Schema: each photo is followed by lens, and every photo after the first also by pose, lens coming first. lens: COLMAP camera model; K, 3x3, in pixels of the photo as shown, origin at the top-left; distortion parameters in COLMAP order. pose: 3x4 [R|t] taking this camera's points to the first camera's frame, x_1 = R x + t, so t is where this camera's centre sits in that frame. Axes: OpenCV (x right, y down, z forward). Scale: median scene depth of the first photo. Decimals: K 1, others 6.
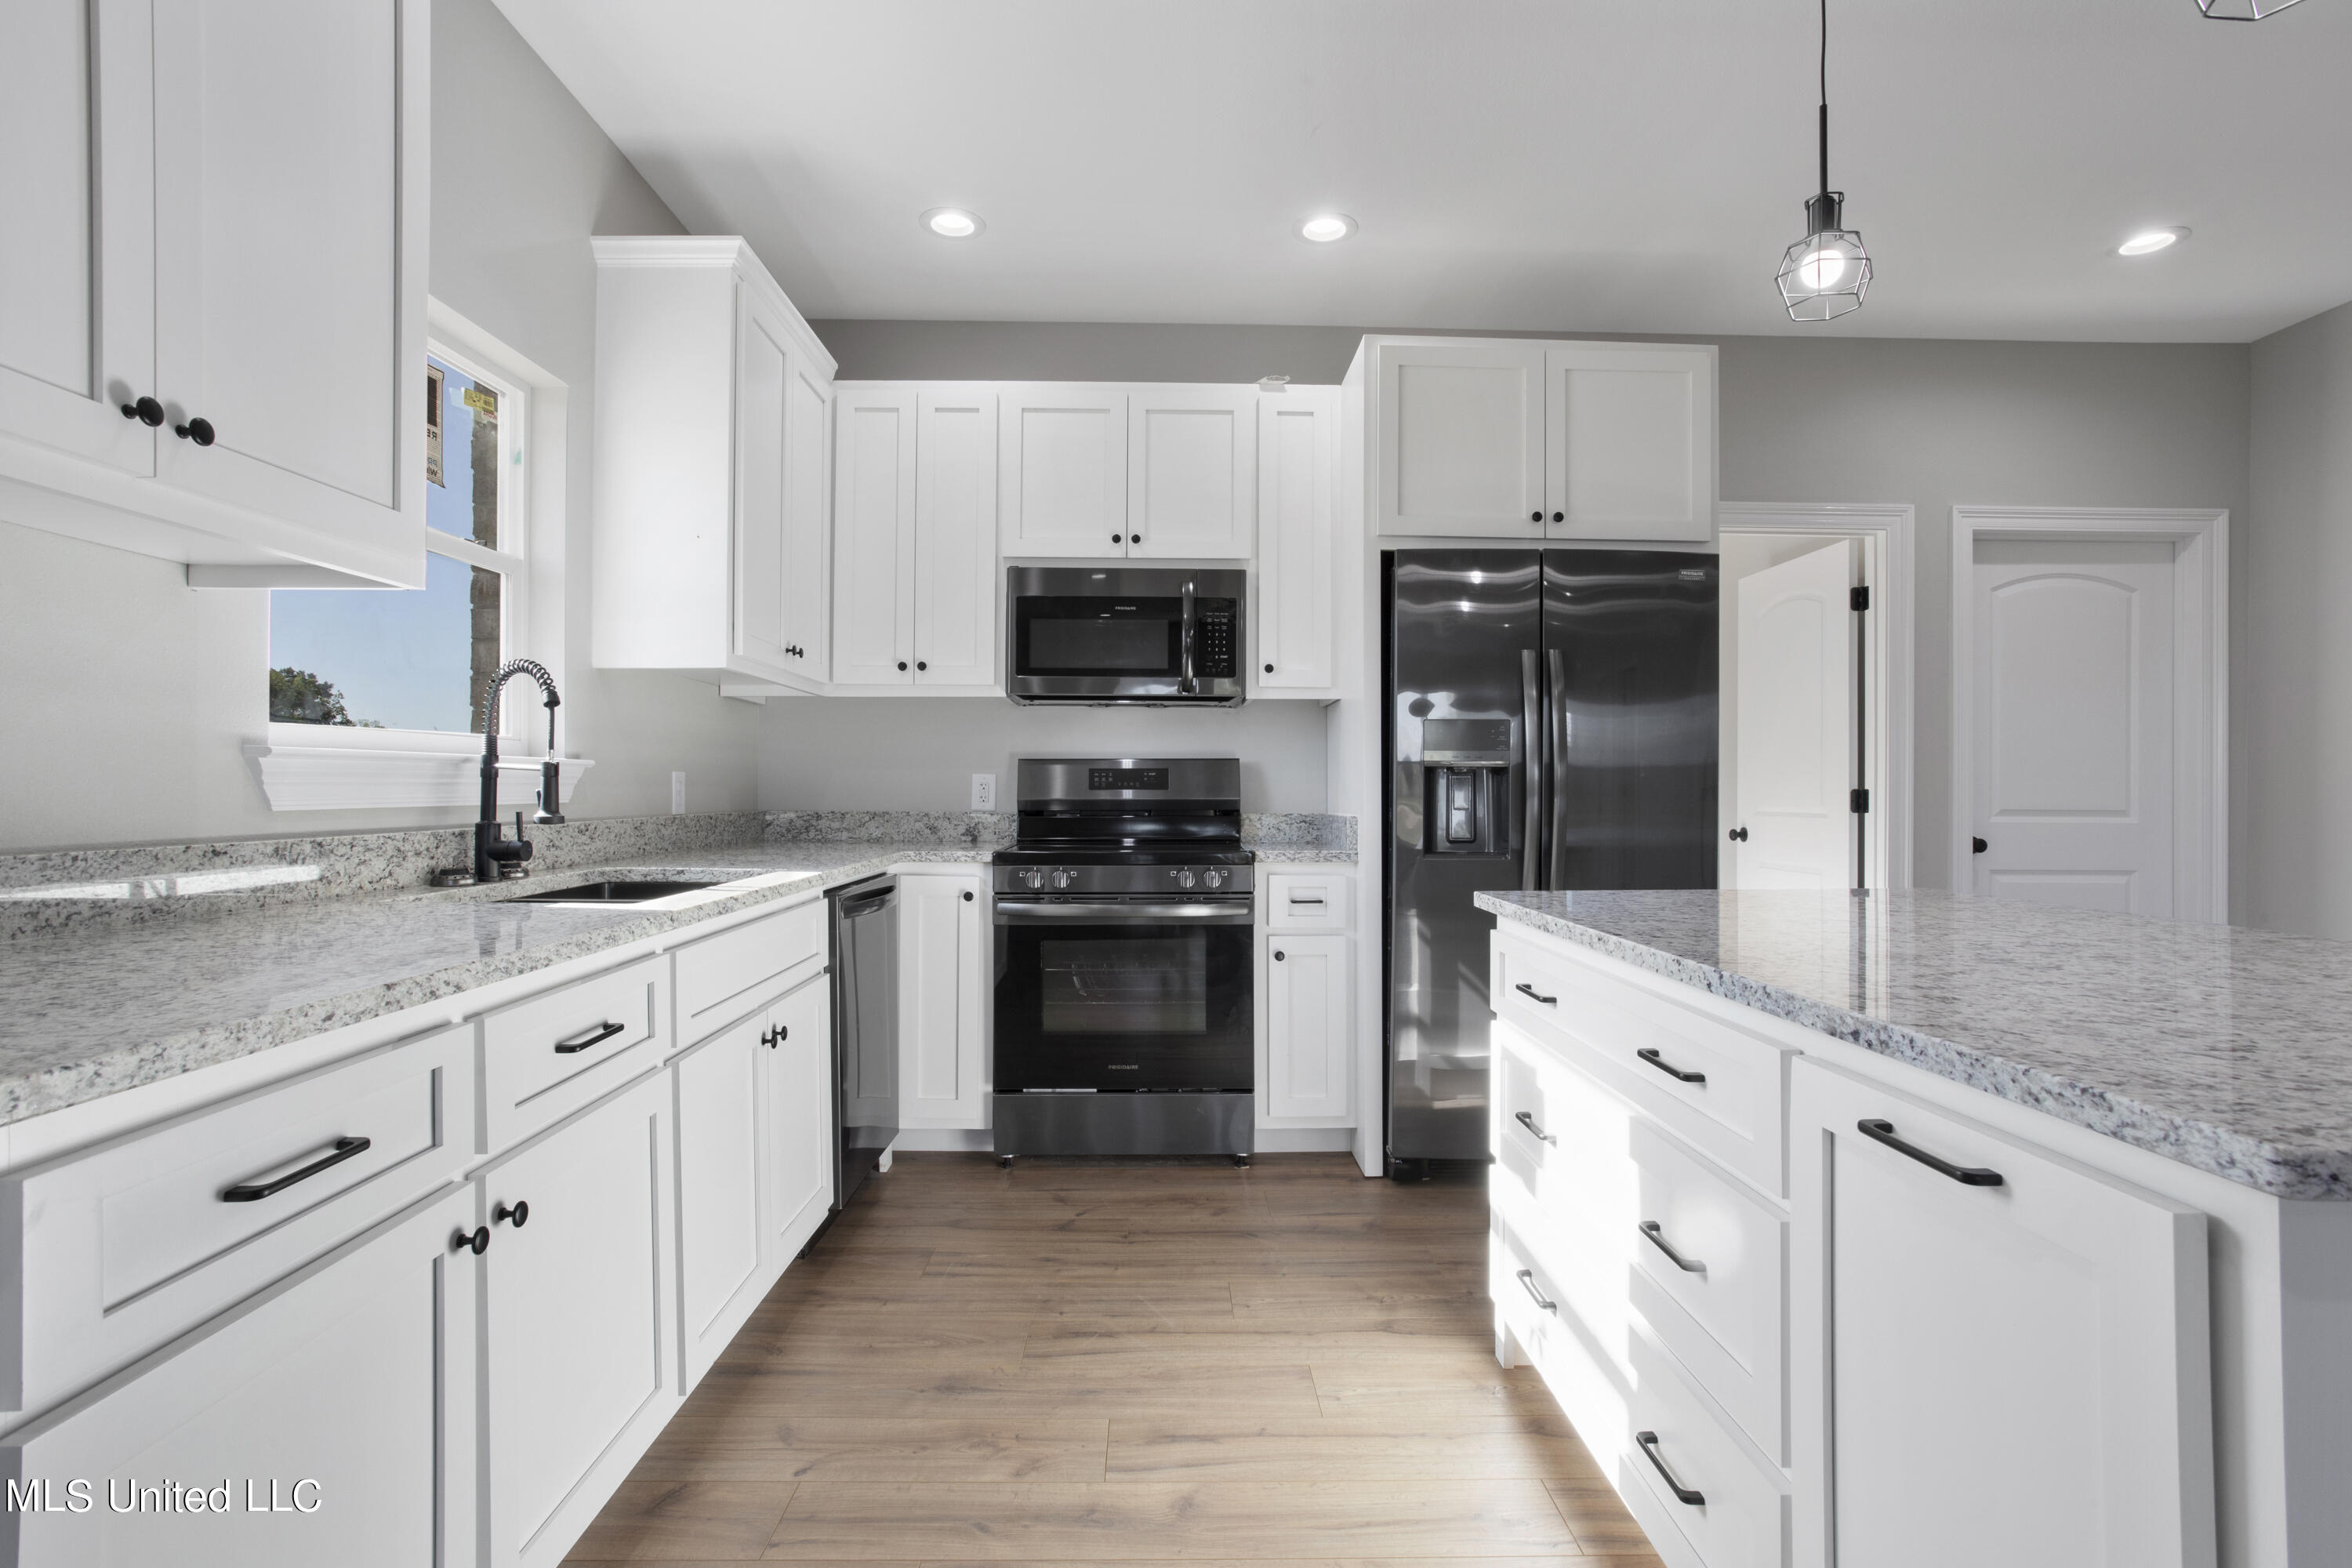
lens RADIAL K [[1143.3, 0, 1171.9], [0, 1143.3, 792.1], [0, 0, 1]] dist [-0.057463, 0.035867]
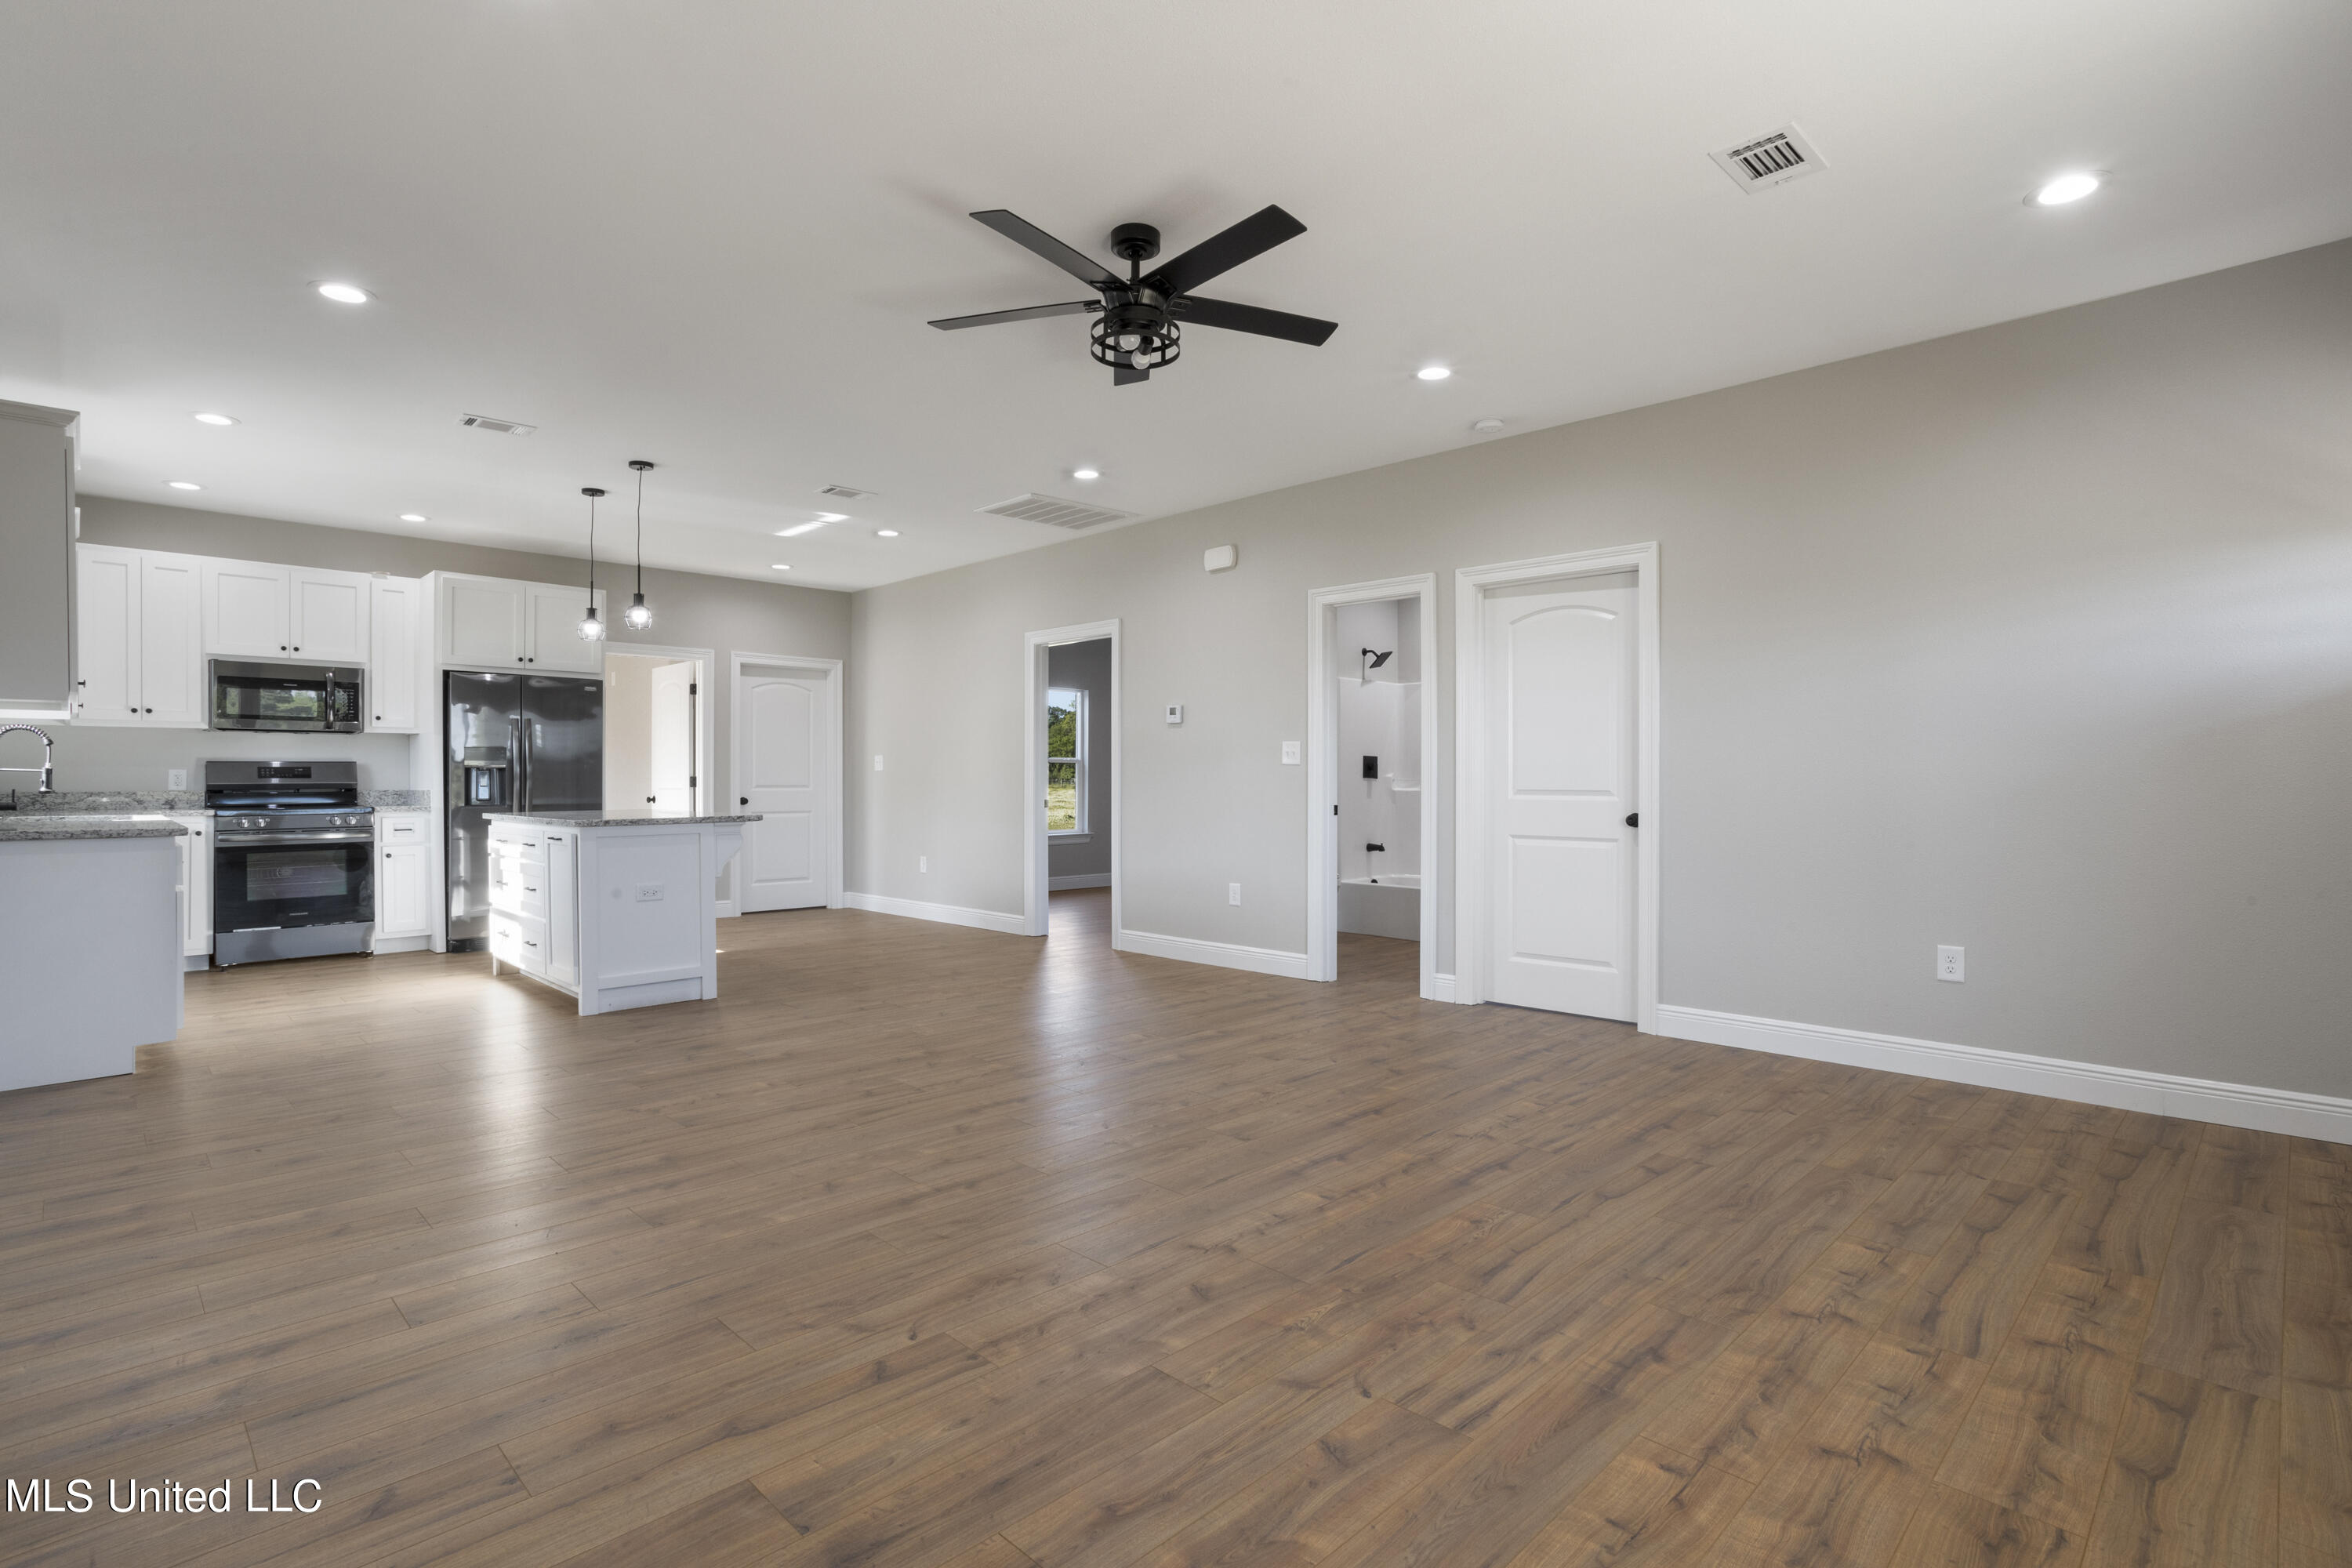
lens RADIAL K [[1136.8, 0, 1173.8], [0, 1136.8, 777.8], [0, 0, 1]] dist [-0.051052, 0.032982]
pose [[0.717872, -0.005566, 0.696153, -0.317833], [0.005214, 0.999983, 0.002618, 0.000216], [-0.696156, 0.001751, 0.717889, -1.585831]]
